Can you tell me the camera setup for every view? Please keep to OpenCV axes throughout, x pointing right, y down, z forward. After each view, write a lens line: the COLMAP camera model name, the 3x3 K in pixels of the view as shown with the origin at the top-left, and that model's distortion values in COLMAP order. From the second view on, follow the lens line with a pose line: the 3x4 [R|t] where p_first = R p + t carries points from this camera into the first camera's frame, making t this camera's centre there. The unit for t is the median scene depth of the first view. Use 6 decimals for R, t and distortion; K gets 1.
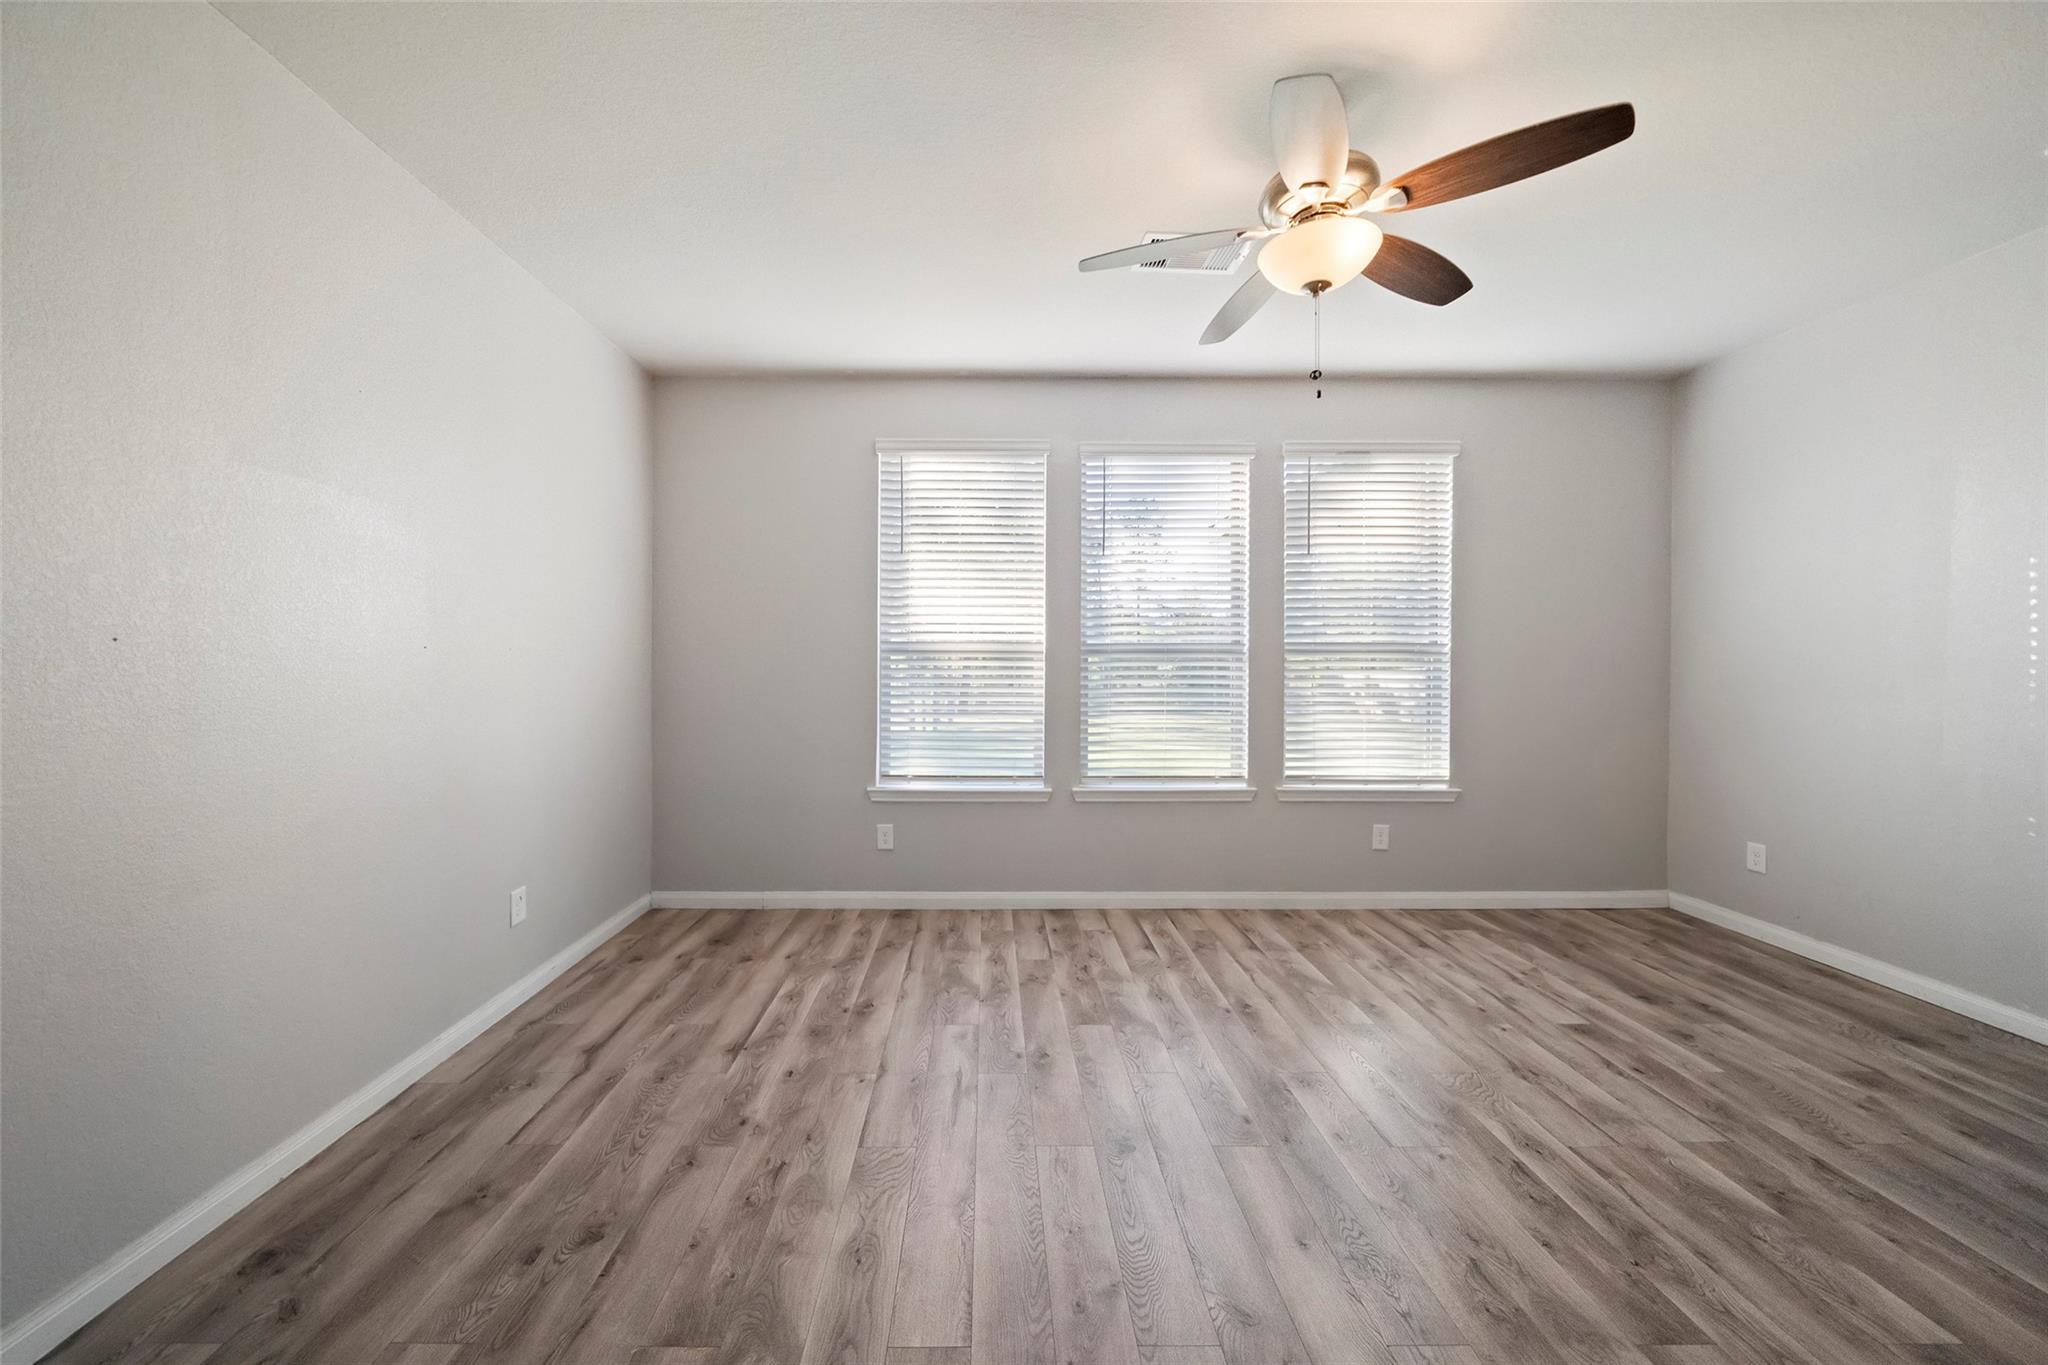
lens RADIAL K [[710.4, 0, 1008.2], [0, 710.4, 675.7], [0, 0, 1]] dist [-0.001090, -0.000434]
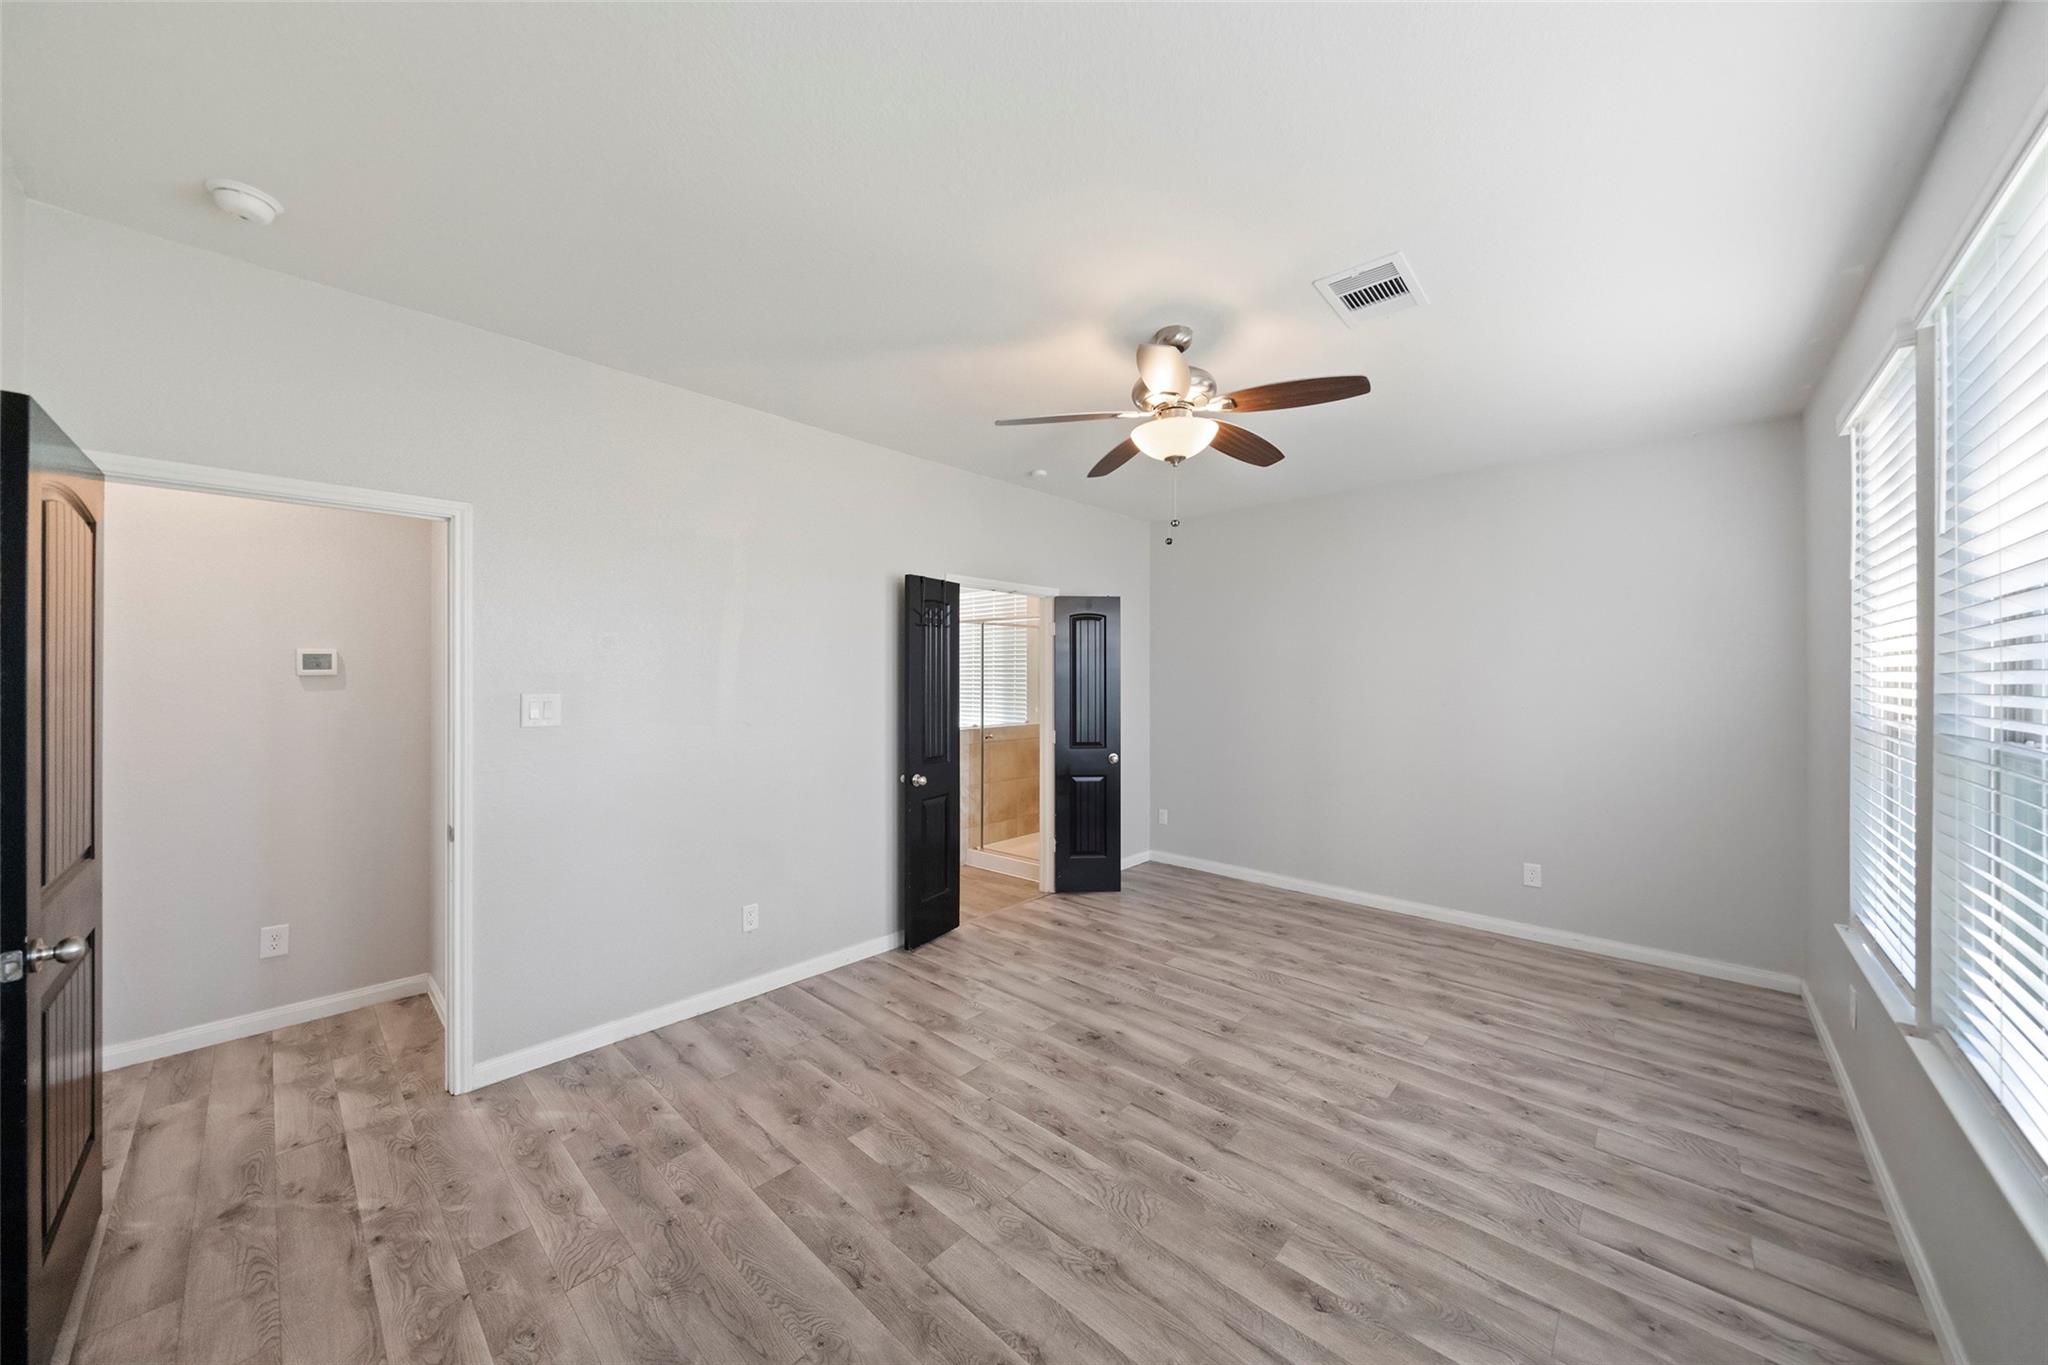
lens RADIAL K [[710.4, 0, 1008.2], [0, 710.4, 675.7], [0, 0, 1]] dist [-0.001090, -0.000434]
pose [[-0.700974, -0.003354, -0.713179, 1.230133], [-0.019031, 0.999721, 0.014003, -0.104980], [0.712933, 0.023388, -0.700842, 1.307150]]
